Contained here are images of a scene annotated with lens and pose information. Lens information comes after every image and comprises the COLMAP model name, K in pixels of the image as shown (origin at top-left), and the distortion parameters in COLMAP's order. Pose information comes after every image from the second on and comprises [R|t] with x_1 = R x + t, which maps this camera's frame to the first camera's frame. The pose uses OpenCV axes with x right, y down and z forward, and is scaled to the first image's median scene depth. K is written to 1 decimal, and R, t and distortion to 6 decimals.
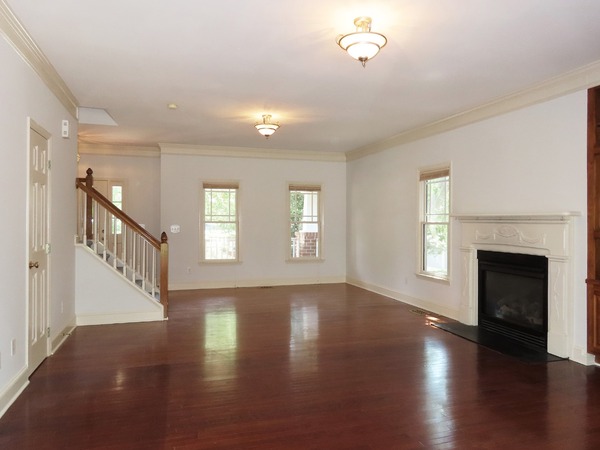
lens RADIAL K [[437.3, 0, 321.2], [0, 437.3, 222.7], [0, 0, 1]] dist [0.006140, 0.002119]
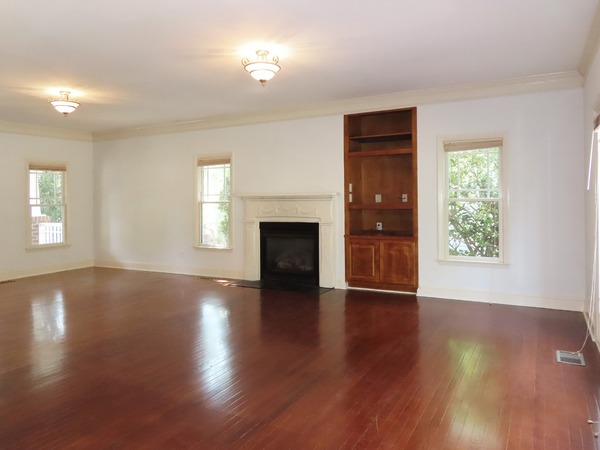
lens RADIAL K [[439.4, 0, 299.3], [0, 439.4, 209.8], [0, 0, 1]] dist [-0.001864, -0.001491]
pose [[0.747281, -0.027460, 0.663940, -0.426901], [0.019352, 0.999621, 0.019561, 0.002529], [-0.664226, -0.001769, 0.747530, -0.058521]]
